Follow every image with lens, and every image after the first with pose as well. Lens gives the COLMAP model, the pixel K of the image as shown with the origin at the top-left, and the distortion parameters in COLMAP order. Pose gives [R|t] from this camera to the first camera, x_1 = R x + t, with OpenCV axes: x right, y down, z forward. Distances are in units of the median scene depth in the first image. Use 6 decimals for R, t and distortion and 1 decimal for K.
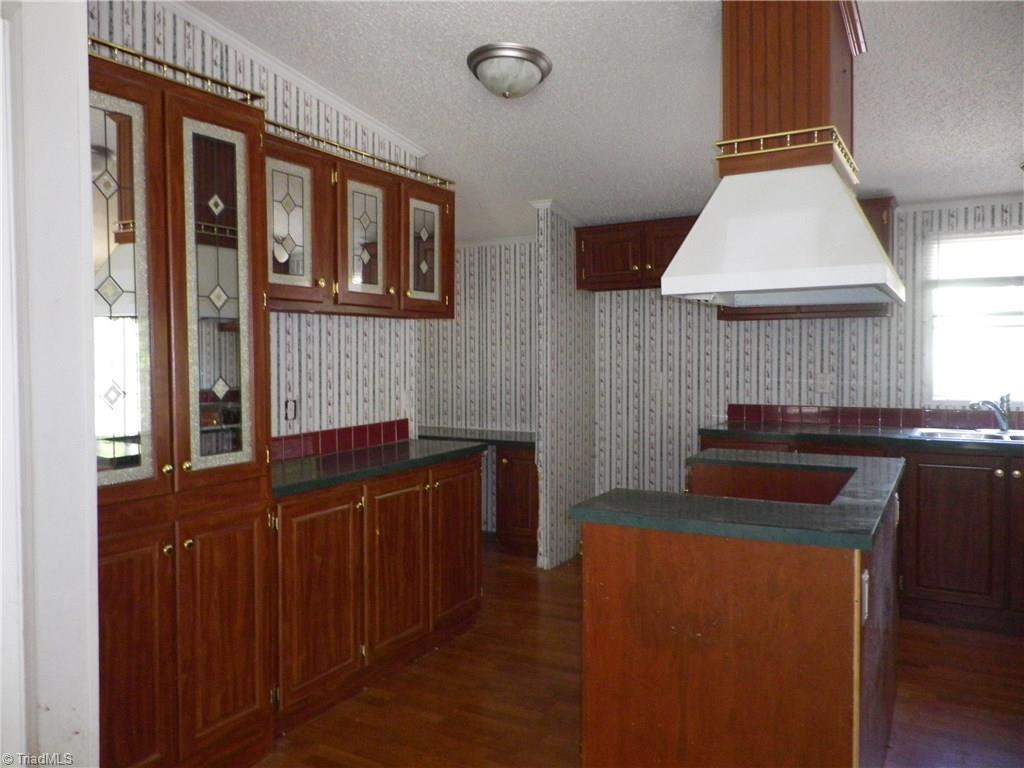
lens RADIAL K [[783.0, 0, 515.6], [0, 783.0, 378.5], [0, 0, 1]] dist [0.004057, 0.004861]
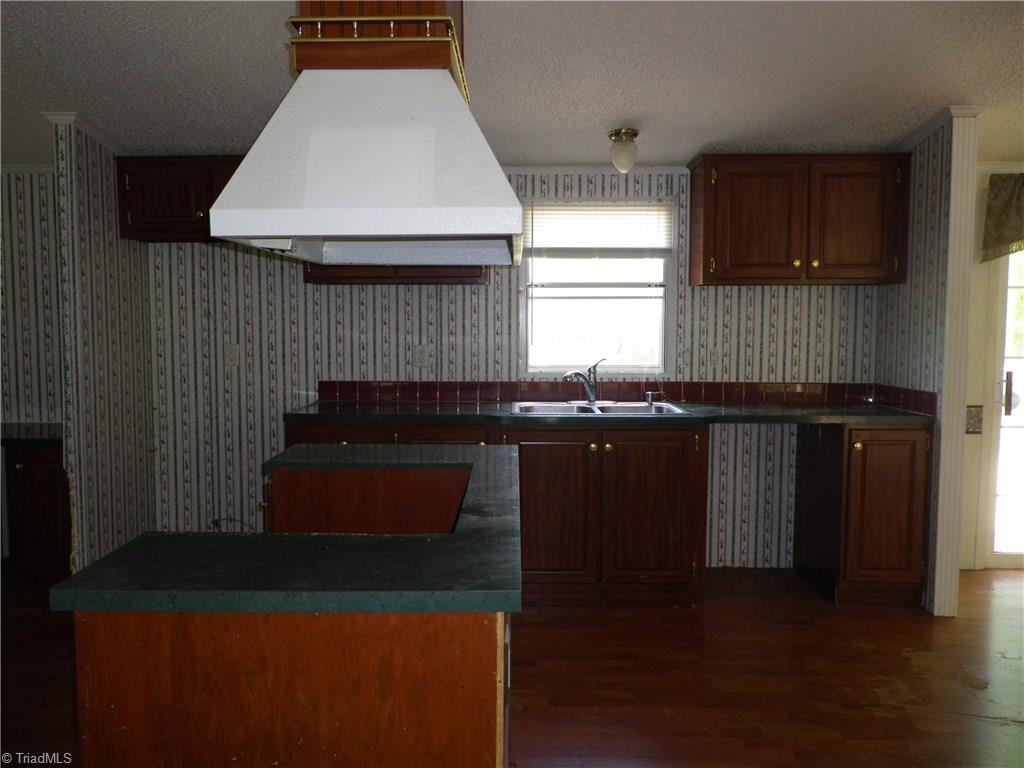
lens RADIAL K [[783.0, 0, 515.6], [0, 783.0, 378.5], [0, 0, 1]] dist [0.004057, 0.004861]
pose [[0.872937, -0.028954, 0.486973, 0.041308], [0.008071, 0.998958, 0.044928, -0.007495], [-0.487766, -0.035289, 0.872261, 0.143590]]
